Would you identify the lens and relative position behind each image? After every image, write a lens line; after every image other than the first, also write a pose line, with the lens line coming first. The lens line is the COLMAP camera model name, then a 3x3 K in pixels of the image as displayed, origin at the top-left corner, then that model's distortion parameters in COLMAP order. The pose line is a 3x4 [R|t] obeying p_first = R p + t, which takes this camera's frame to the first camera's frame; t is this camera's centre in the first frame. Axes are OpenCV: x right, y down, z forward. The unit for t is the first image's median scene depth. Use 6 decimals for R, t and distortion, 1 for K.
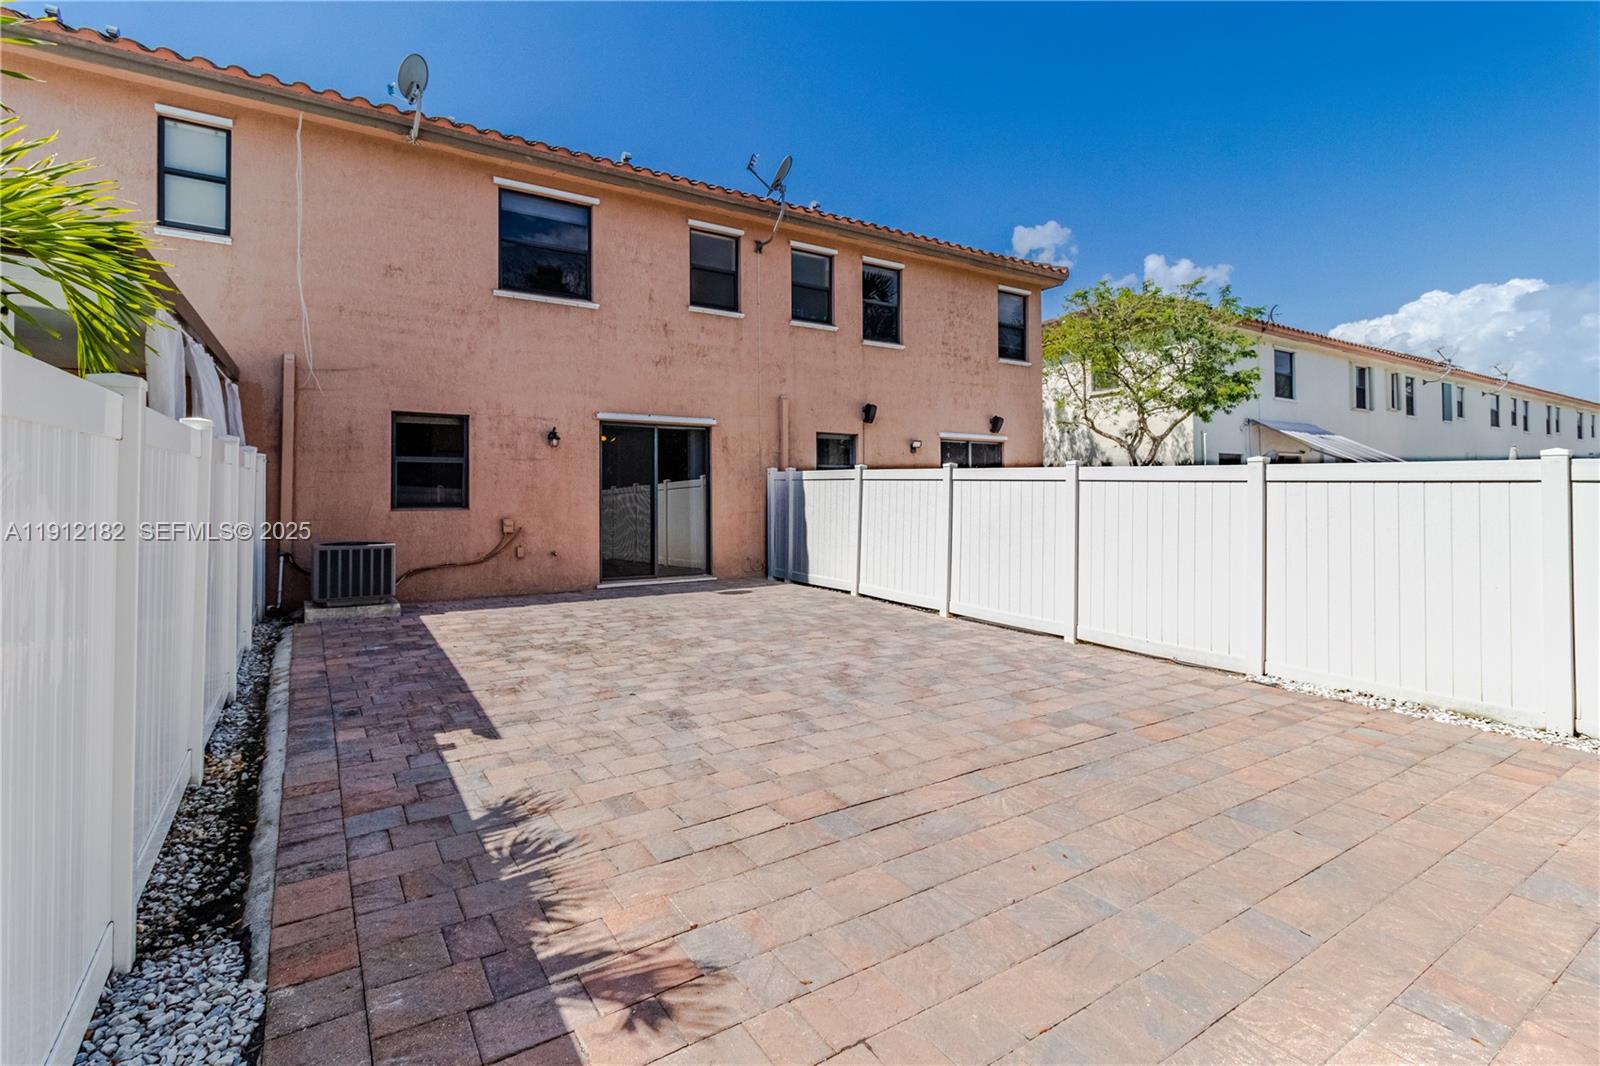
lens RADIAL K [[757.4, 0, 798.5], [0, 757.4, 549.0], [0, 0, 1]] dist [0.000295, 0.000902]
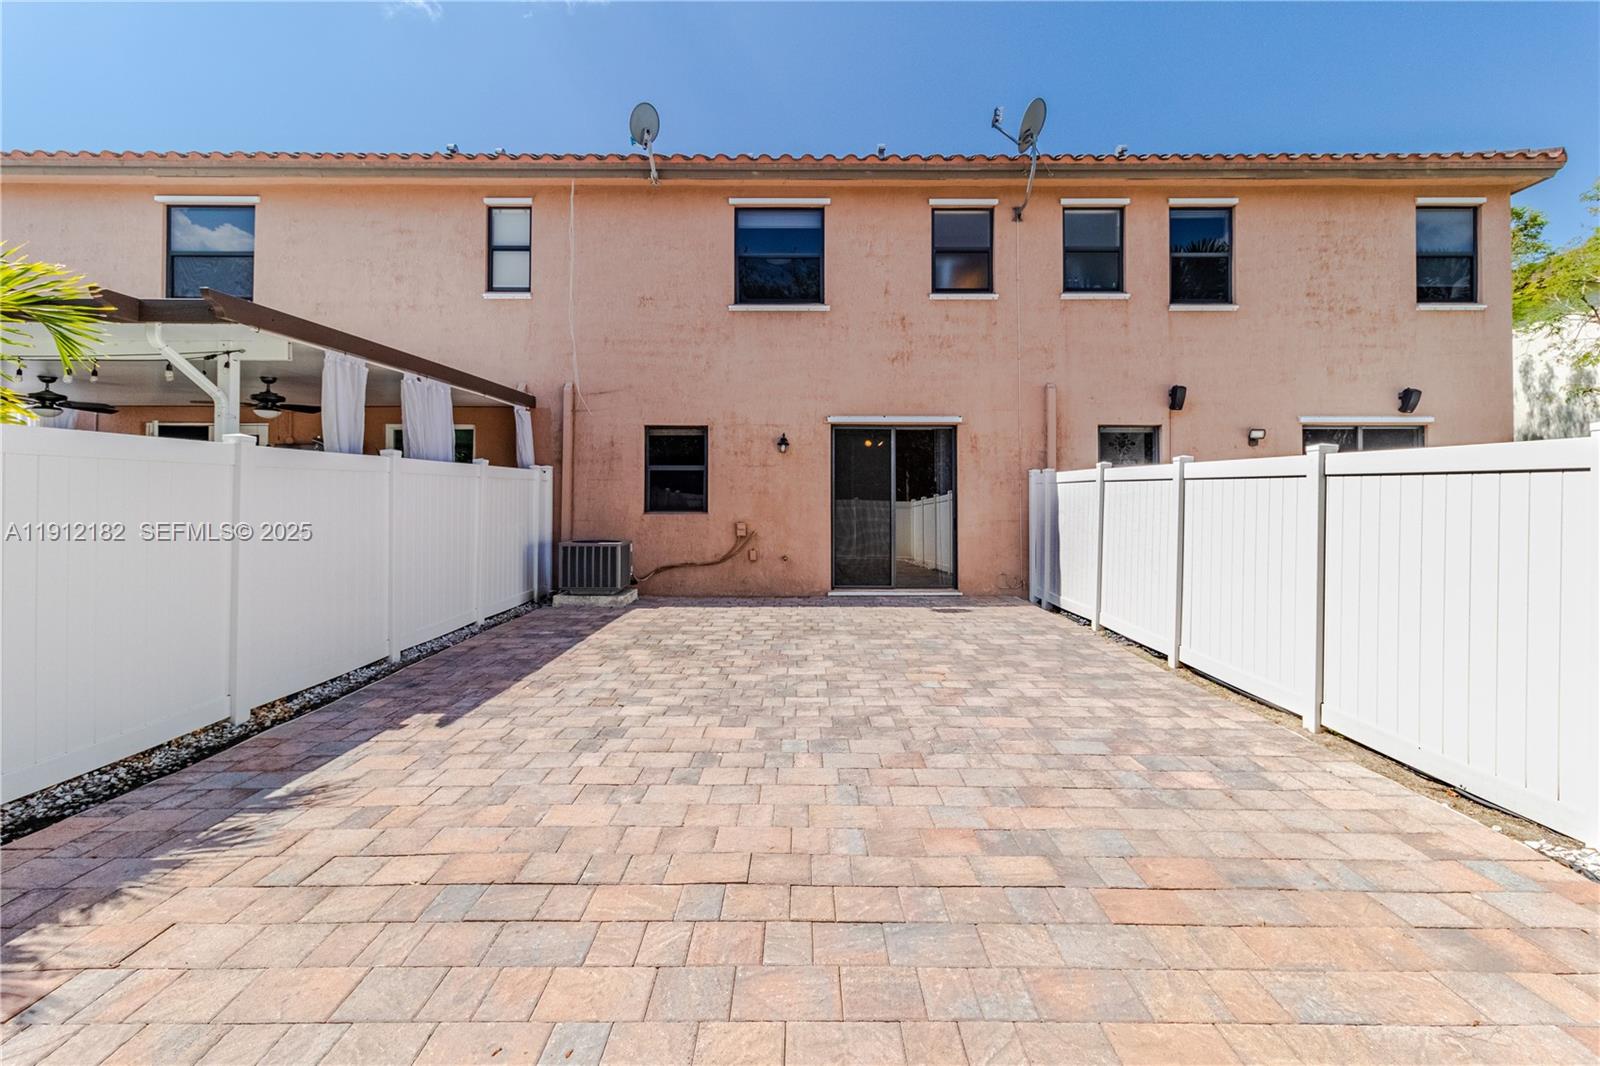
lens RADIAL K [[757.4, 0, 798.5], [0, 757.4, 549.0], [0, 0, 1]] dist [0.000295, 0.000902]
pose [[0.836732, 0.036260, -0.546411, 0.256596], [-0.042217, 0.999107, 0.001653, -0.008889], [0.545983, 0.021684, 0.837516, 0.168835]]
